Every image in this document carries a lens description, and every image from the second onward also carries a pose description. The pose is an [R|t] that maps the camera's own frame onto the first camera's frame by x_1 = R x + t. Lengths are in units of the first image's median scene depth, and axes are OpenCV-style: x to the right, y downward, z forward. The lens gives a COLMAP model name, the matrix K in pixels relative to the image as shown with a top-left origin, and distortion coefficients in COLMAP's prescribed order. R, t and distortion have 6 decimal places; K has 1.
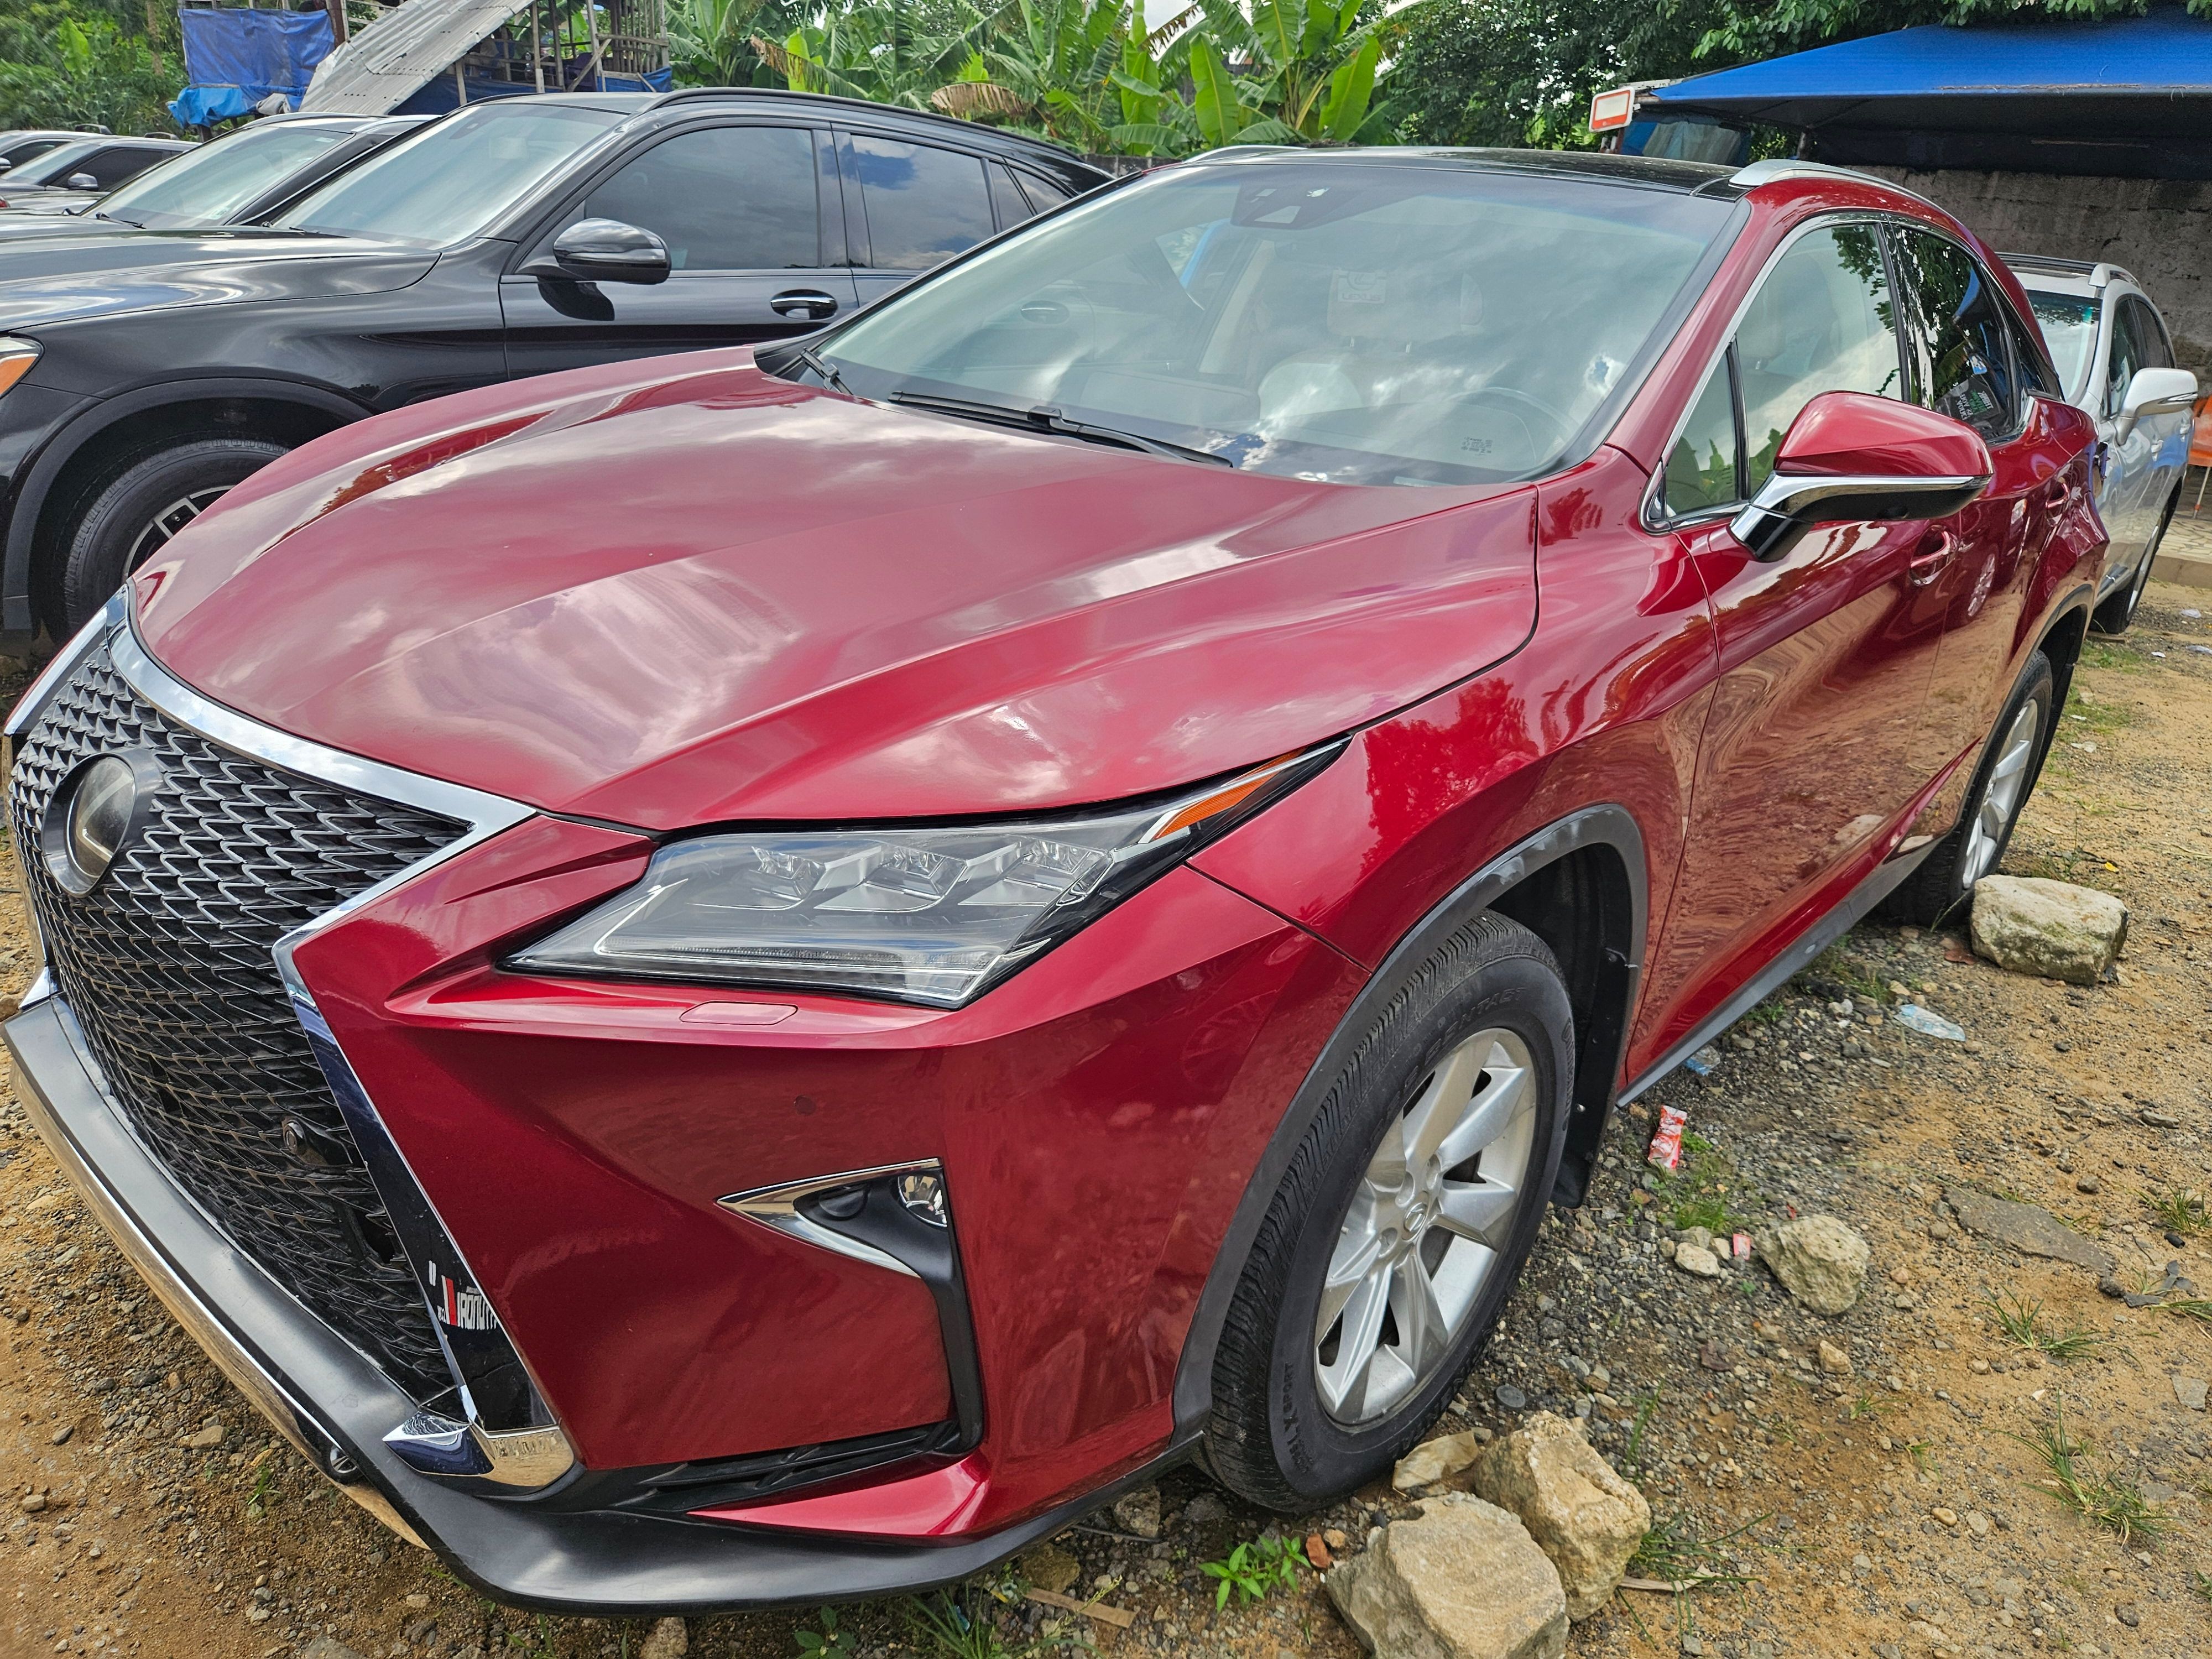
lens RADIAL K [[1485.0, 0, 1075.1], [0, 1485.0, 827.2], [0, 0, 1]] dist [0.044134, -0.037112]
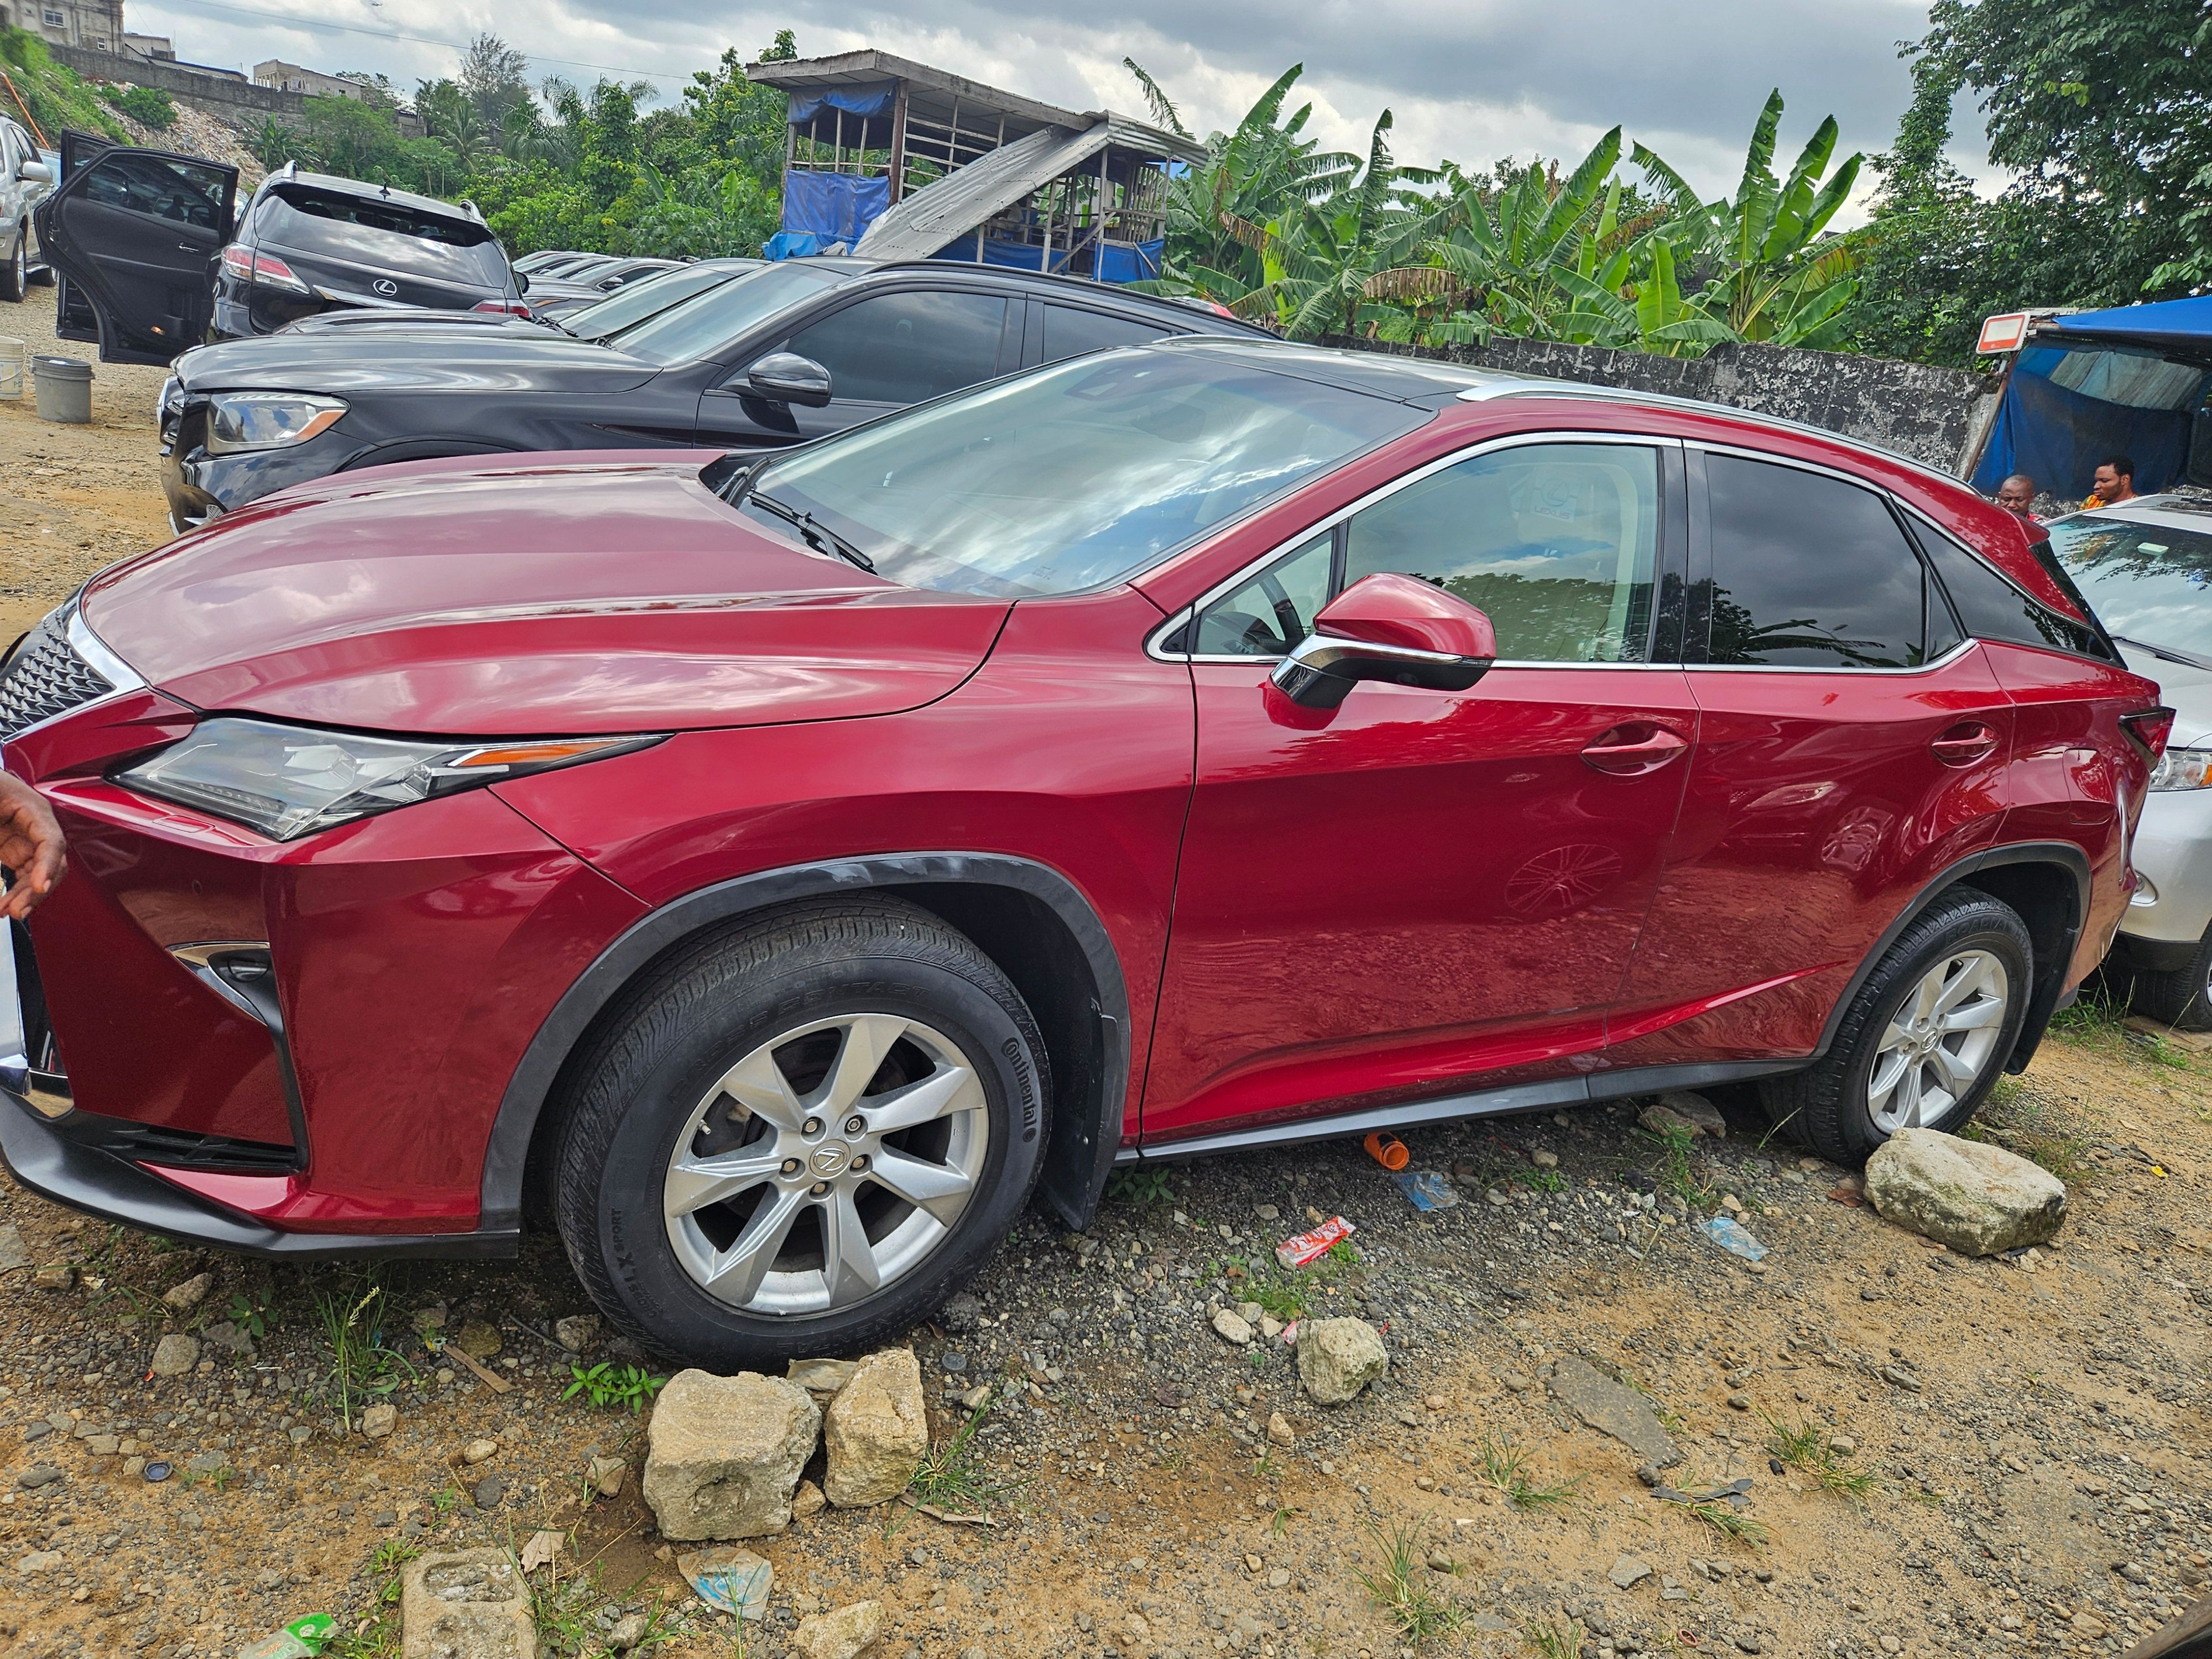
lens RADIAL K [[1439.2, 0, 1023.1], [0, 1439.2, 809.4], [0, 0, 1]] dist [0.047811, -0.027004]
pose [[0.941007, 0.172358, -0.291202, 0.331544], [-0.199735, 0.977568, -0.066827, 0.011609], [0.273152, 0.121048, 0.954325, -0.069308]]
